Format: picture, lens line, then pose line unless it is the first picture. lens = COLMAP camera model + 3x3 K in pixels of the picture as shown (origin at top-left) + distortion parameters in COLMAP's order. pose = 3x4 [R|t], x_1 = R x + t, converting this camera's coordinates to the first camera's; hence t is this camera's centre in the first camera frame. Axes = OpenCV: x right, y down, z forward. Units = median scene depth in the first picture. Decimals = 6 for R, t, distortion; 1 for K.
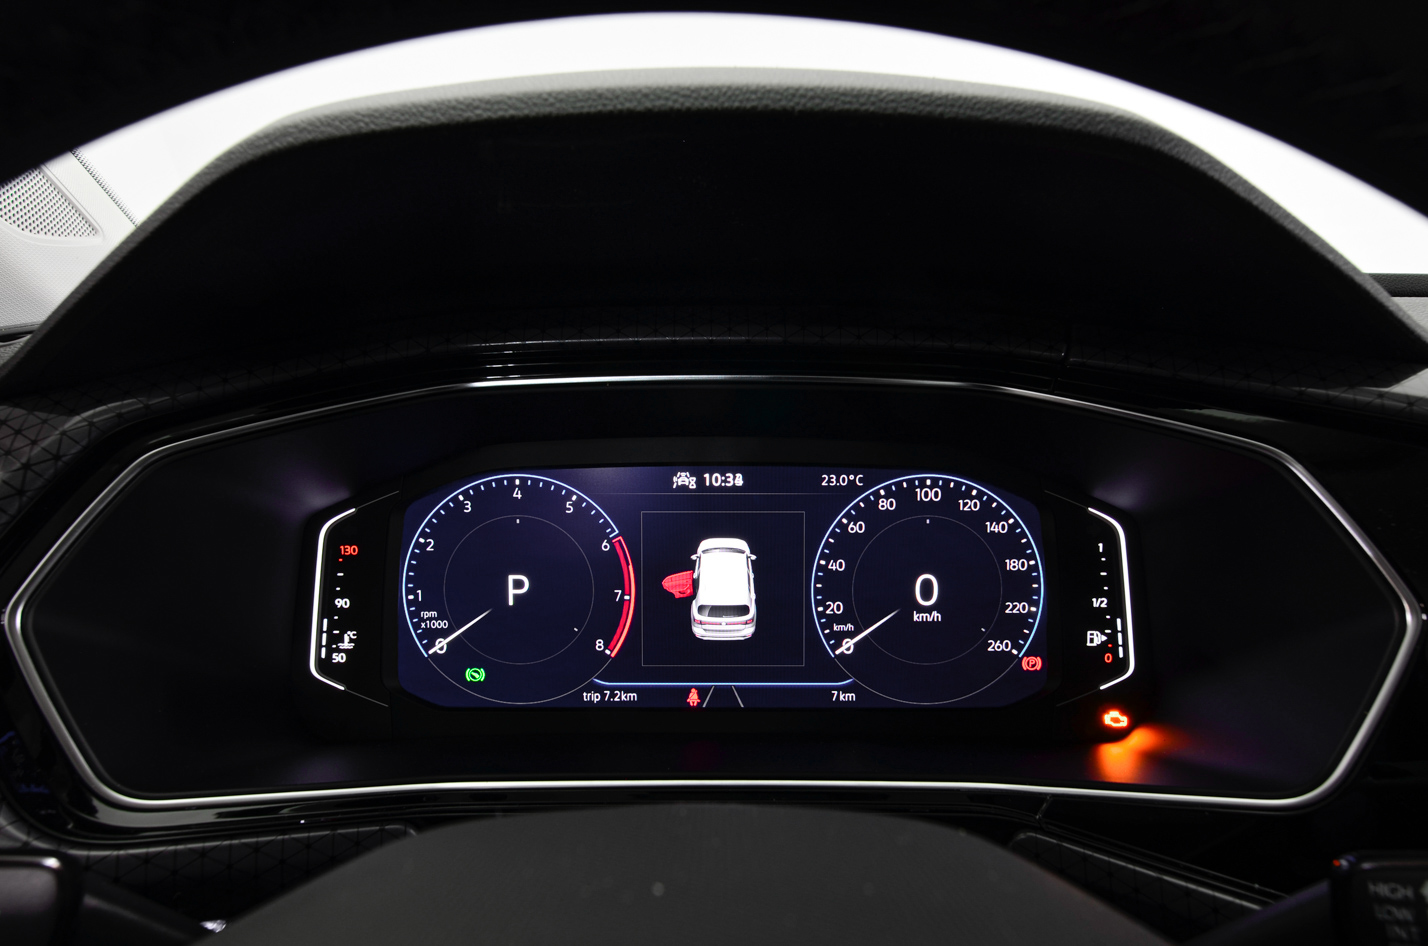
lens RADIAL K [[765.9, 0, 720.6], [0, 765.9, 470.8], [0, 0, 1]] dist [-0.014828, 0.000097]
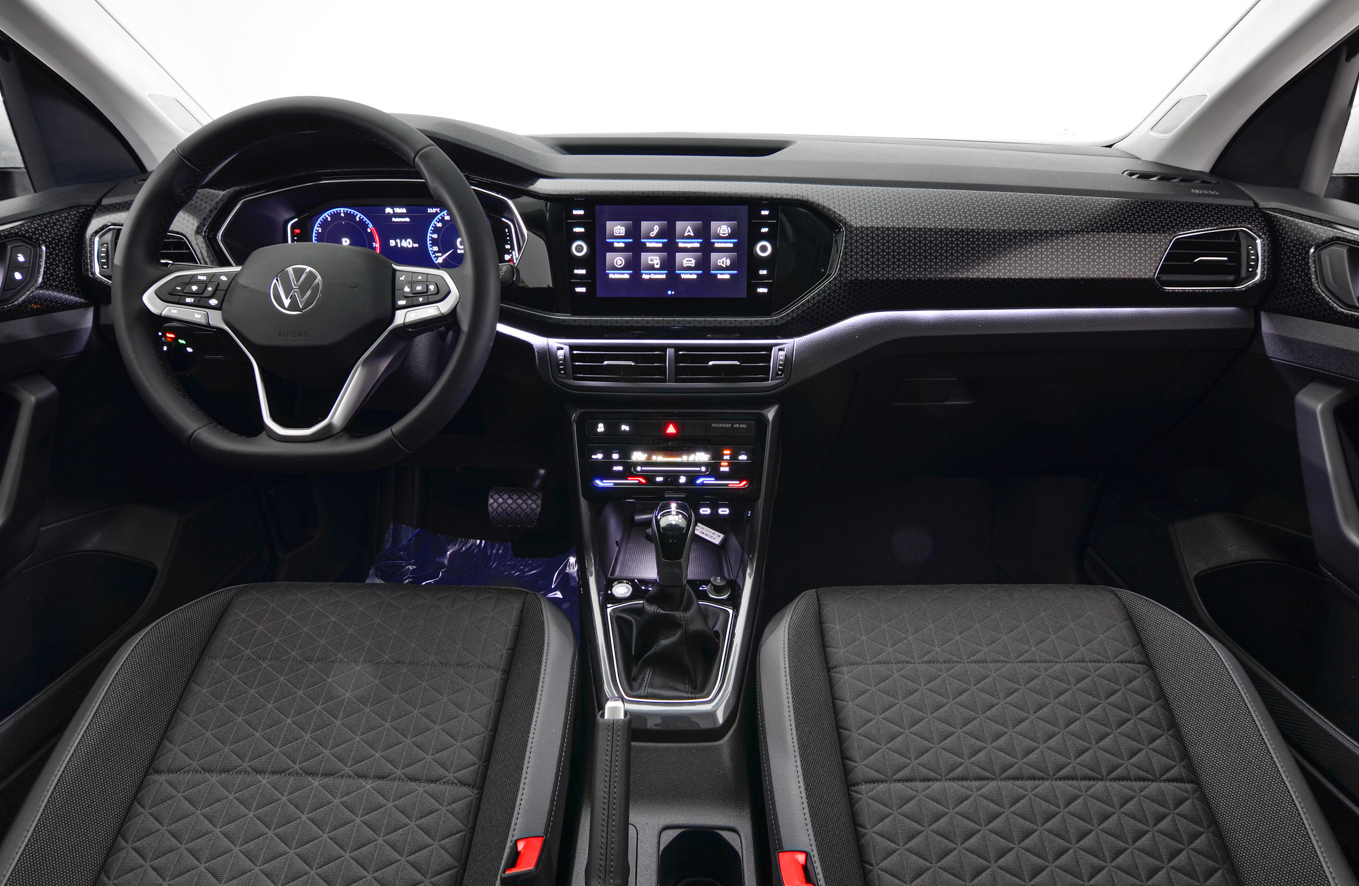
lens RADIAL K [[681.8, 0, 675.9], [0, 681.8, 452.0], [0, 0, 1]] dist [-0.027615, -0.001662]
pose [[0.999975, 0.006871, 0.001509, 1.271792], [-0.007020, 0.960765, 0.277276, 0.207893], [0.000455, -0.277280, 0.960789, -2.287396]]
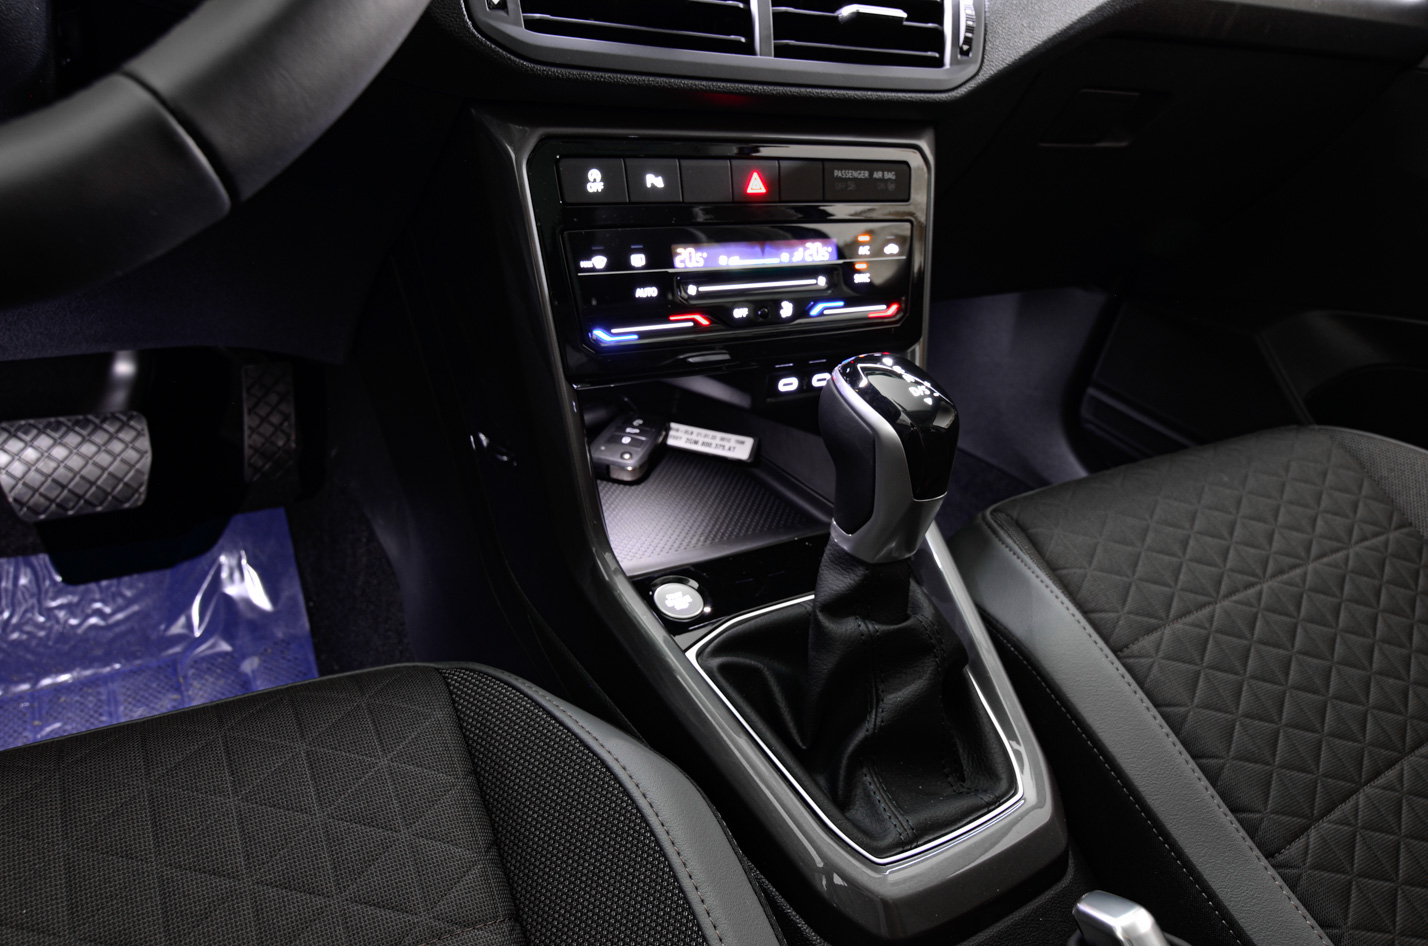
lens RADIAL K [[967.3, 0, 716.8], [0, 967.3, 477.9], [0, 0, 1]] dist [-0.019664, -0.010829]
pose [[0.832572, -0.161028, 0.529994, 0.260583], [-0.076569, 0.914169, 0.398035, 0.725821], [-0.548599, -0.371974, 0.748782, -0.852884]]
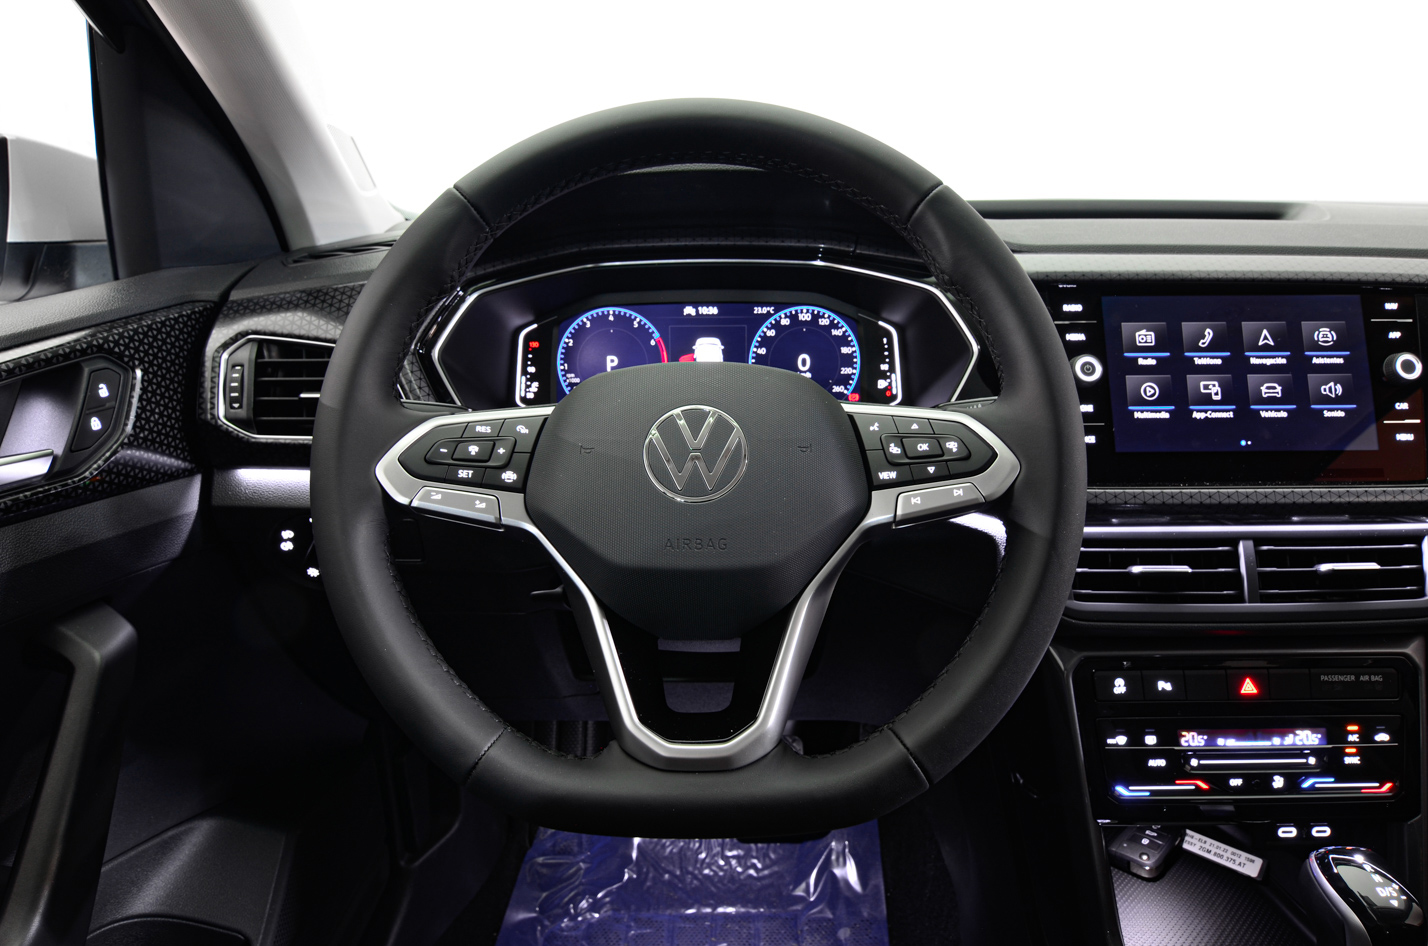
lens RADIAL K [[831.0, 0, 714.1], [0, 831.0, 466.3], [0, 0, 1]] dist [-0.022427, -0.004952]
pose [[0.999922, -0.005947, -0.010995, 0.043623], [0.007087, 0.994258, 0.106778, 0.195753], [0.010297, -0.106848, 0.994222, -1.335219]]
